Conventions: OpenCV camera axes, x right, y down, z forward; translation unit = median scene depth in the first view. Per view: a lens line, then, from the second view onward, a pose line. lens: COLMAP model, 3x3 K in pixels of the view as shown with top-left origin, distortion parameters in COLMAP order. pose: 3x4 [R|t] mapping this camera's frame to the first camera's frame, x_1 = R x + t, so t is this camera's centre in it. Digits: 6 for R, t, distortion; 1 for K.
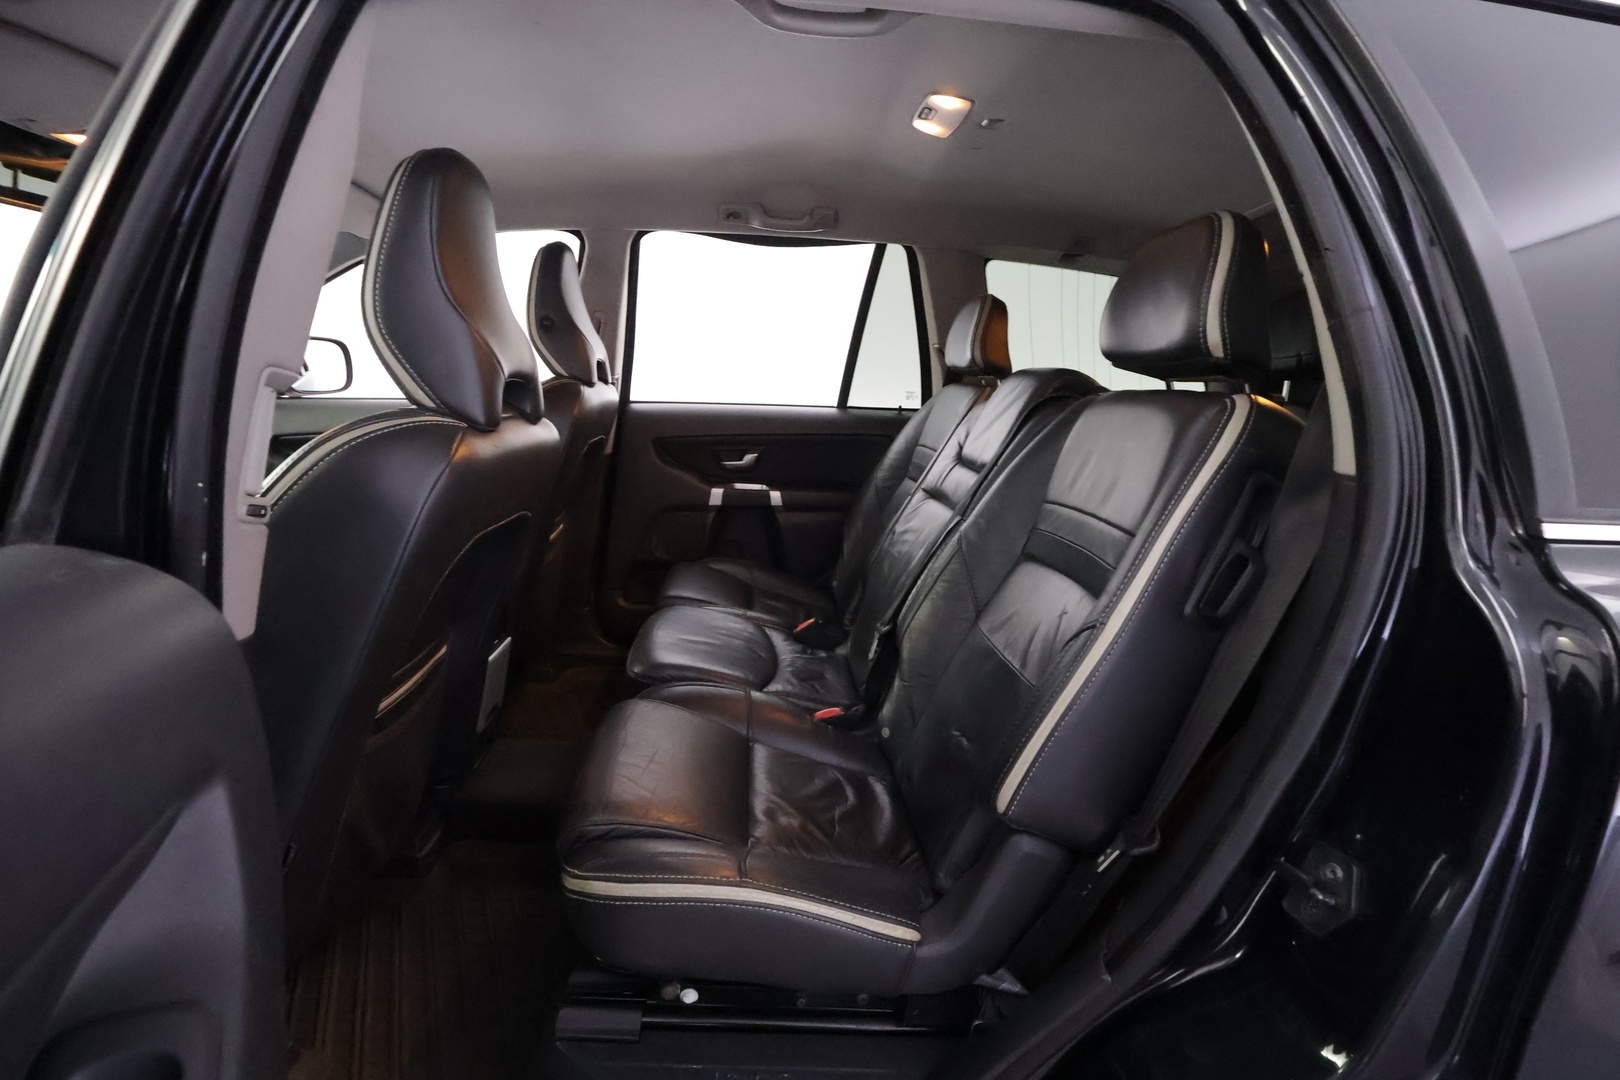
lens RADIAL K [[747.5, 0, 809.2], [0, 747.5, 538.2], [0, 0, 1]] dist [-0.004292, 0.002746]
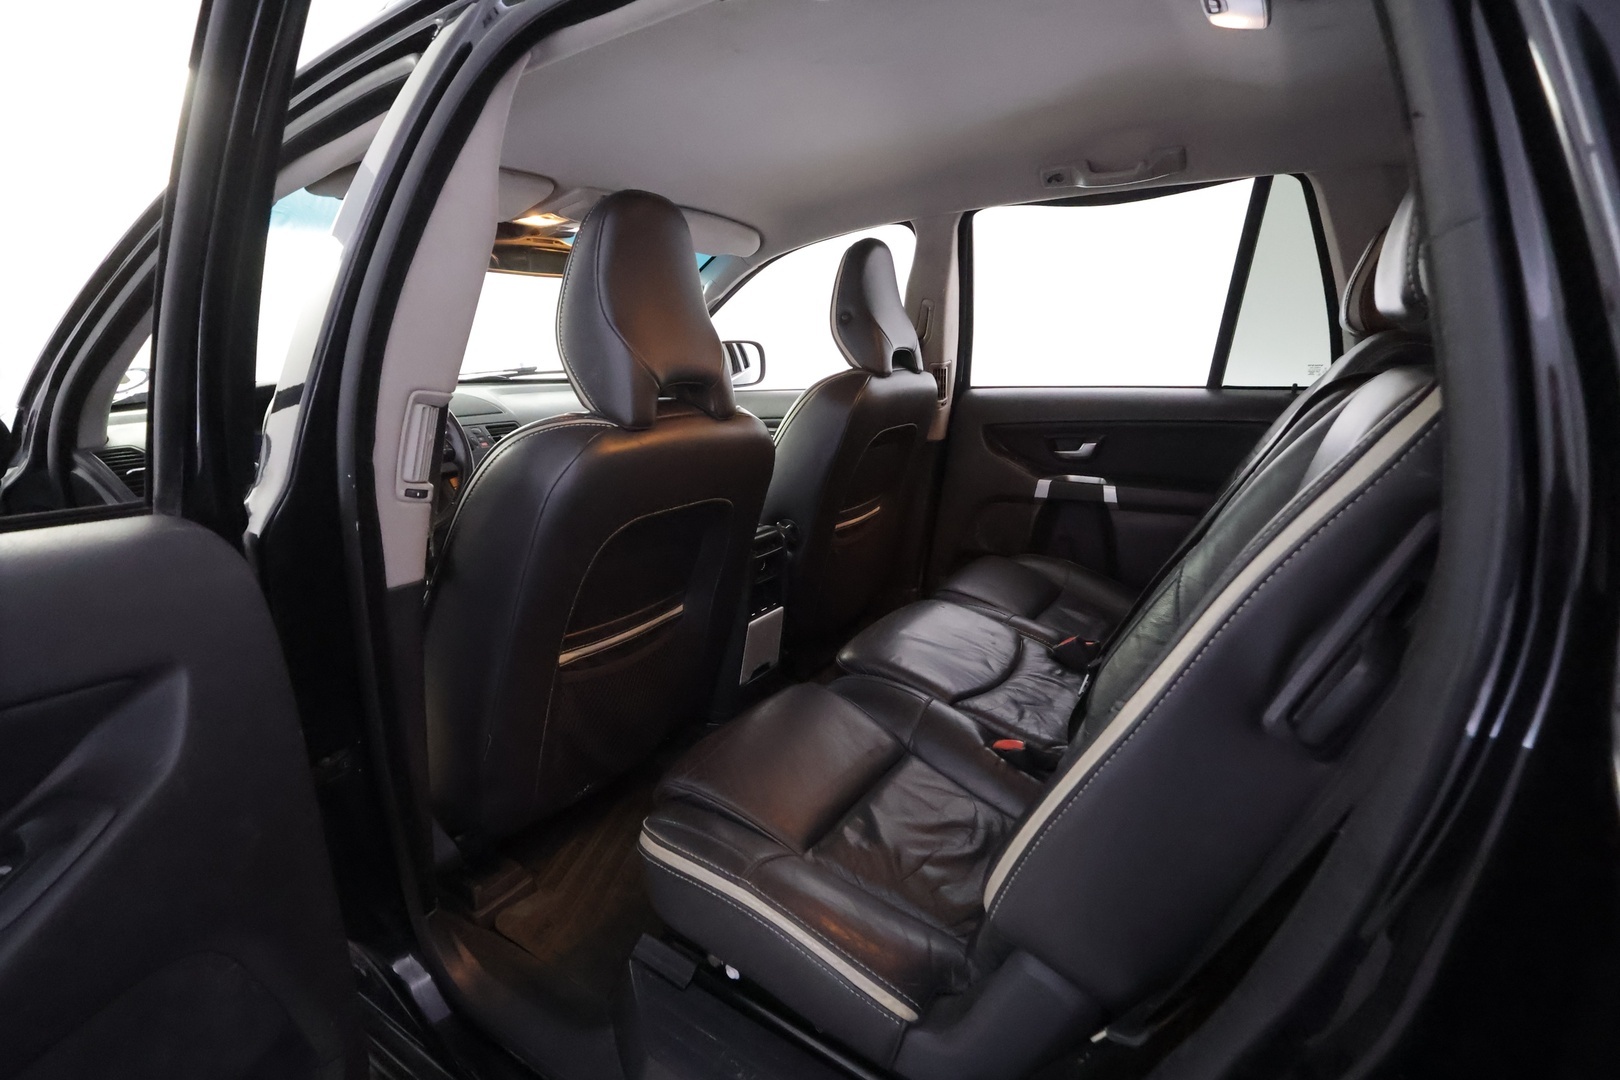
lens RADIAL K [[747.5, 0, 810.8], [0, 747.5, 538.2], [0, 0, 1]] dist [-0.004292, 0.002746]
pose [[0.804630, 0.092719, -0.586492, 0.212573], [-0.074992, 0.995692, 0.054525, -0.026082], [0.589021, 0.000109, 0.808118, 0.094115]]
